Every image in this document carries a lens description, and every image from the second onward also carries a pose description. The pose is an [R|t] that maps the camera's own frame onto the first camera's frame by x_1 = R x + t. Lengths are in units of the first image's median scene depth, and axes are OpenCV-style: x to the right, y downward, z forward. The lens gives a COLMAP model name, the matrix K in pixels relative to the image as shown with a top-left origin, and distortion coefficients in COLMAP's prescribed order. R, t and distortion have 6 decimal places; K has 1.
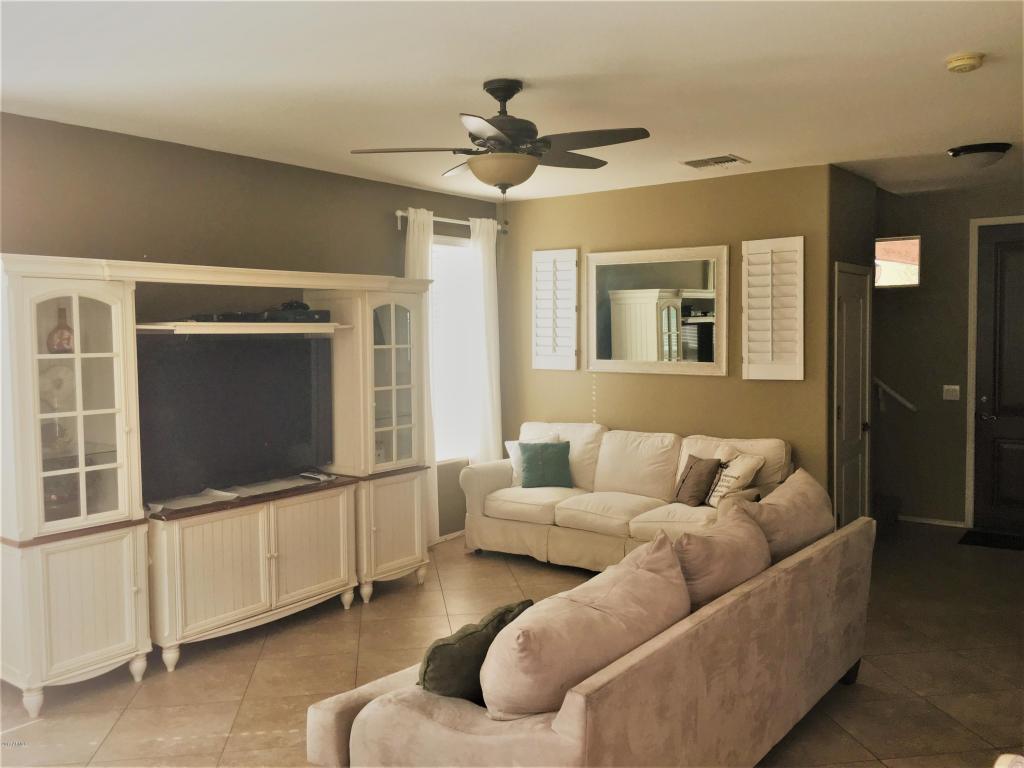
lens RADIAL K [[883.3, 0, 514.4], [0, 883.3, 379.7], [0, 0, 1]] dist [0.043107, -0.021423]
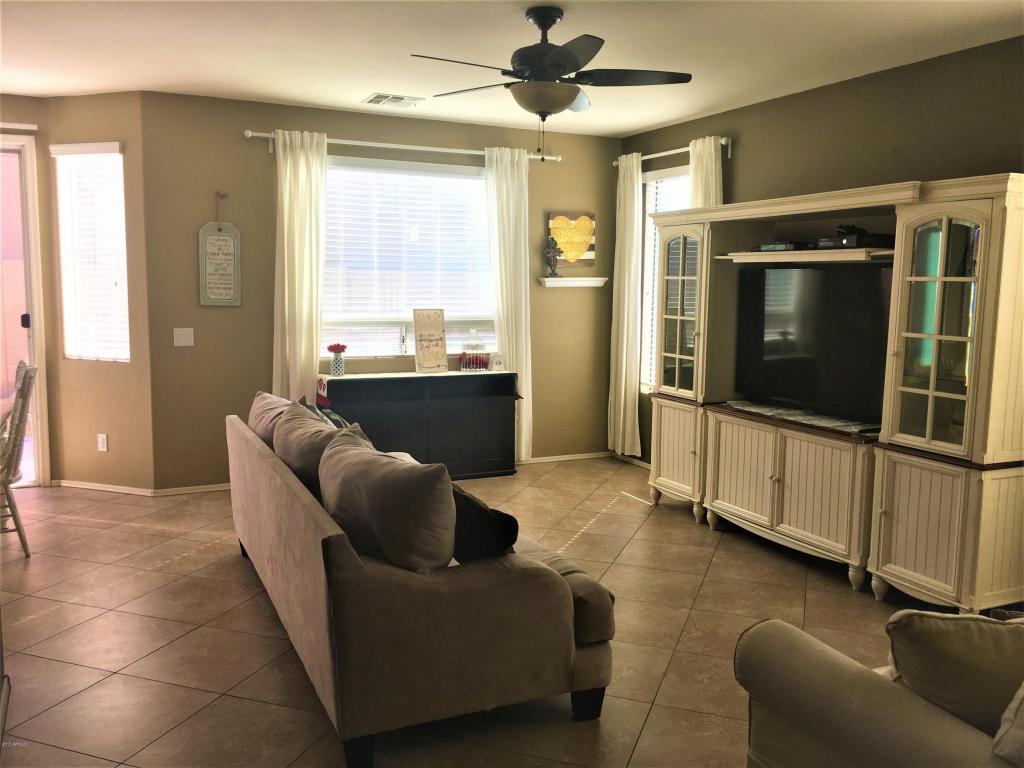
lens RADIAL K [[883.3, 0, 507.5], [0, 883.3, 378.2], [0, 0, 1]] dist [0.043107, -0.021423]
pose [[-0.482815, 0.102823, -0.869665, 0.804519], [-0.061982, 0.986580, 0.151057, -0.056745], [0.873526, 0.126836, -0.469963, 1.267080]]
